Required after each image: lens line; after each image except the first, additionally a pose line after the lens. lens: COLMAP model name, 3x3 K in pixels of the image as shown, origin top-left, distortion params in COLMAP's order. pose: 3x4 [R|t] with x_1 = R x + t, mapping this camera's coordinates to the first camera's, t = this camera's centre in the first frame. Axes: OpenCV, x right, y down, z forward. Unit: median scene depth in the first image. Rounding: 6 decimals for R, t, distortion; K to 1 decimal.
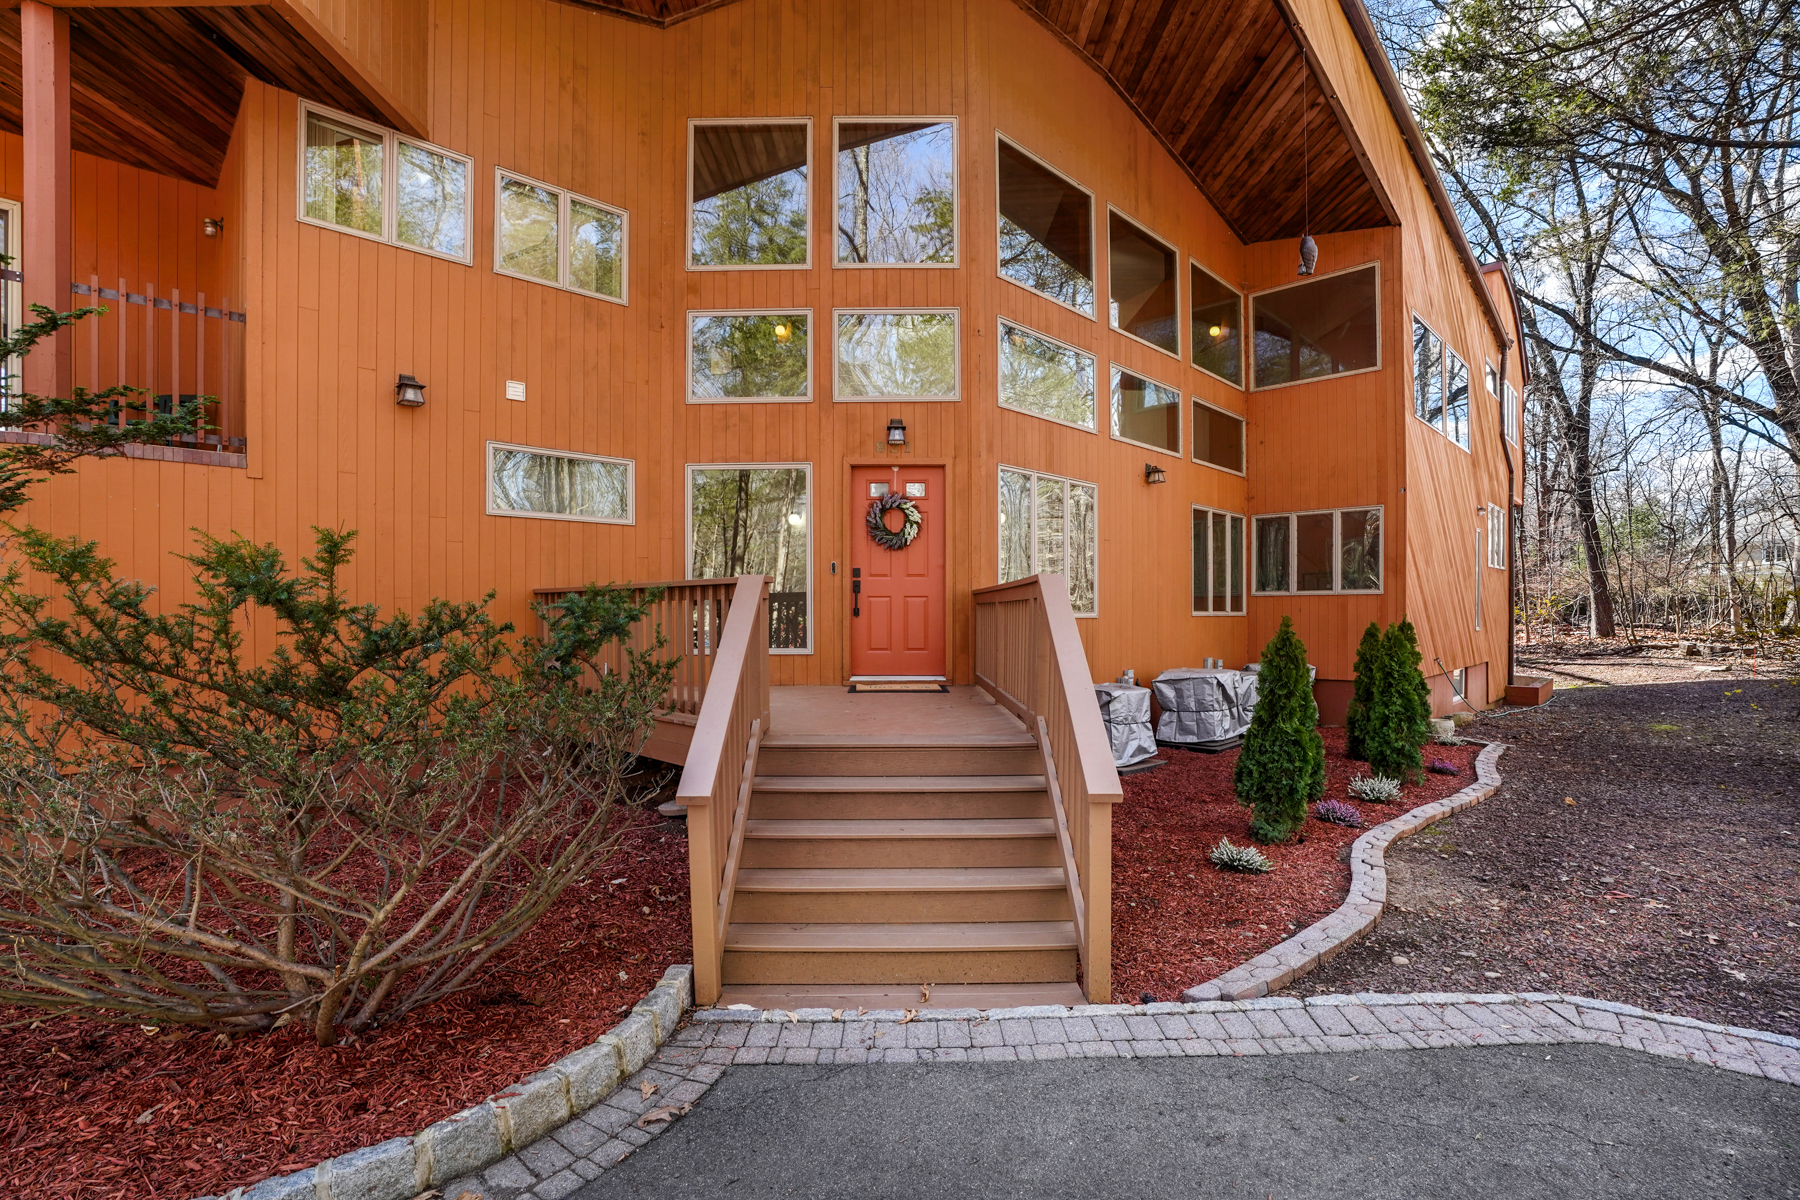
lens RADIAL K [[917.6, 0, 900.0], [0, 917.6, 600.0], [0, 0, 1]] dist [-0.002022, -0.000291]
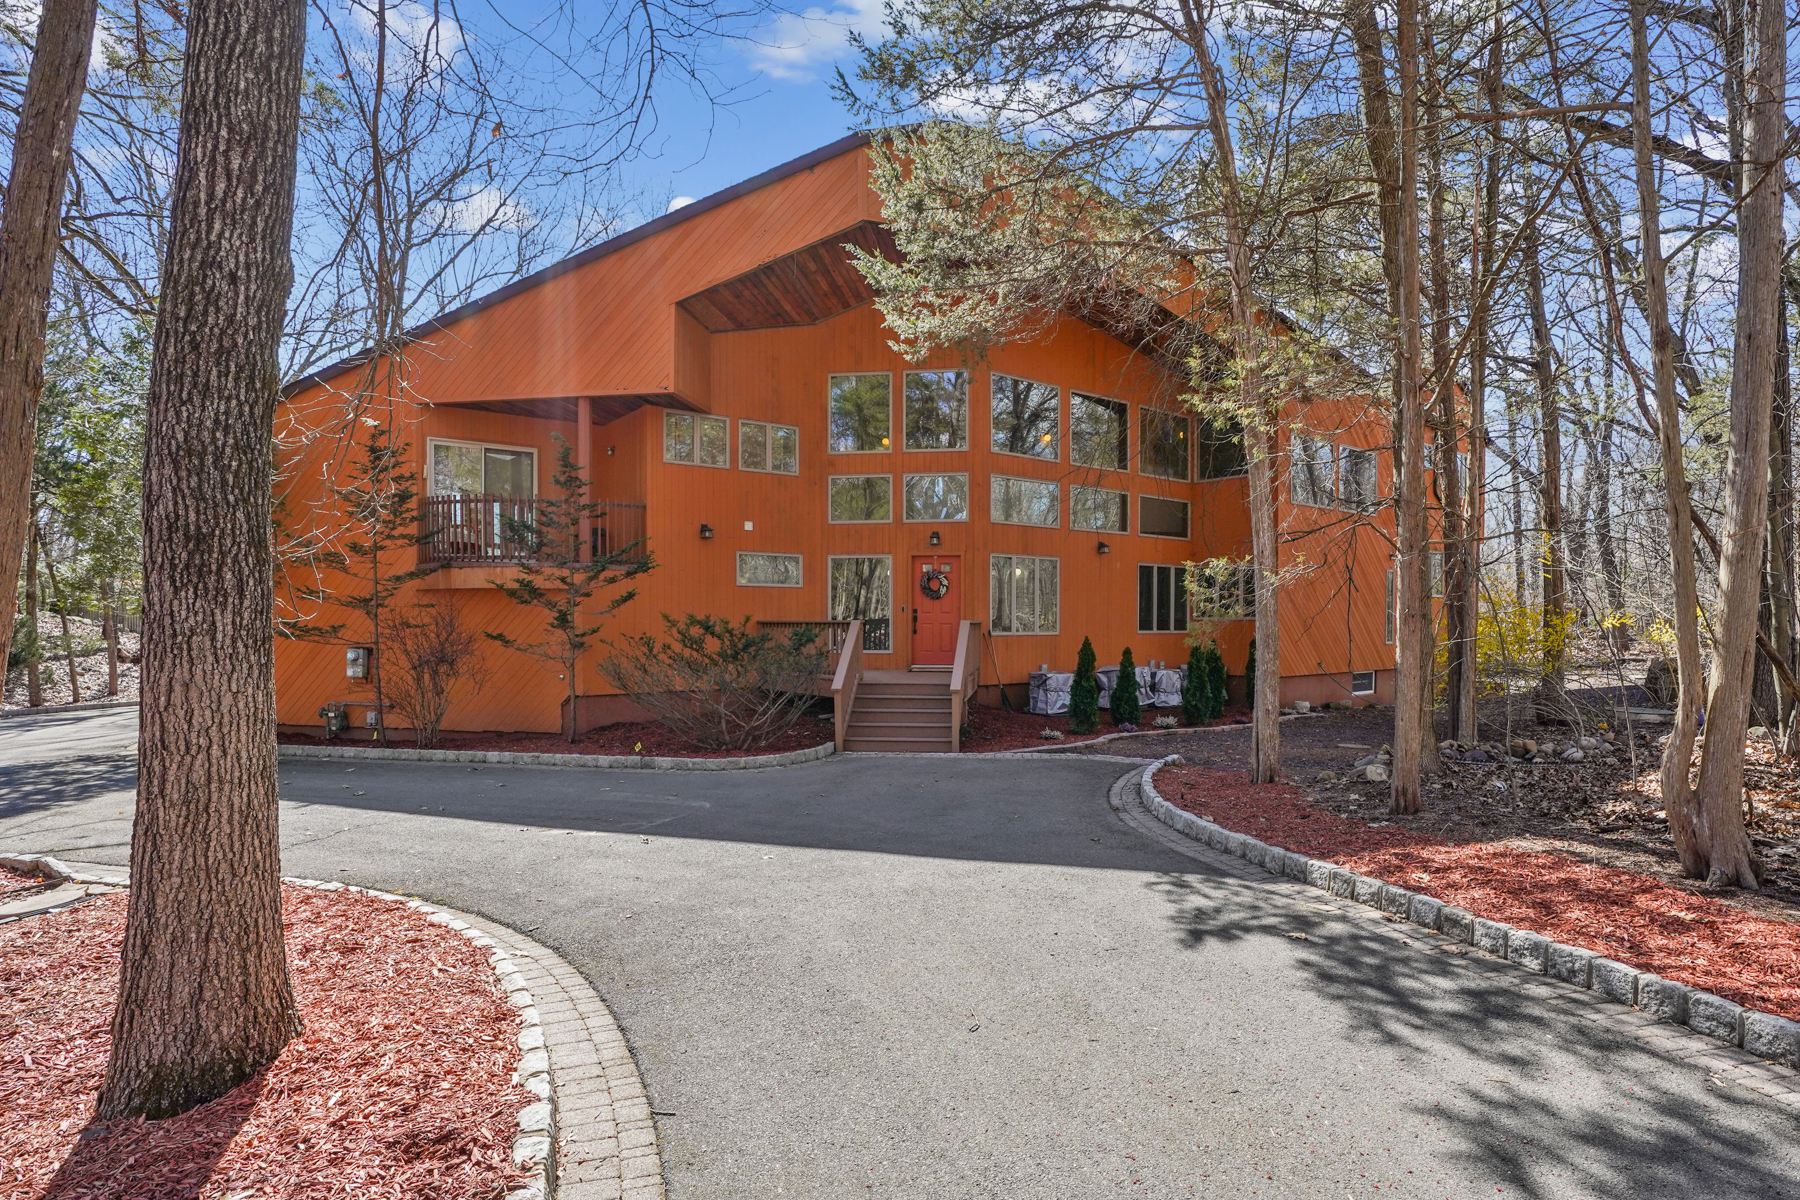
lens RADIAL K [[836.8, 0, 900.0], [0, 836.8, 600.0], [0, 0, 1]] dist [0.000413, 0.000005]
pose [[0.991423, -0.002513, -0.130669, 0.150424], [0.000200, 0.999843, -0.017715, -0.022768], [0.130693, 0.017537, 0.991268, -0.738175]]
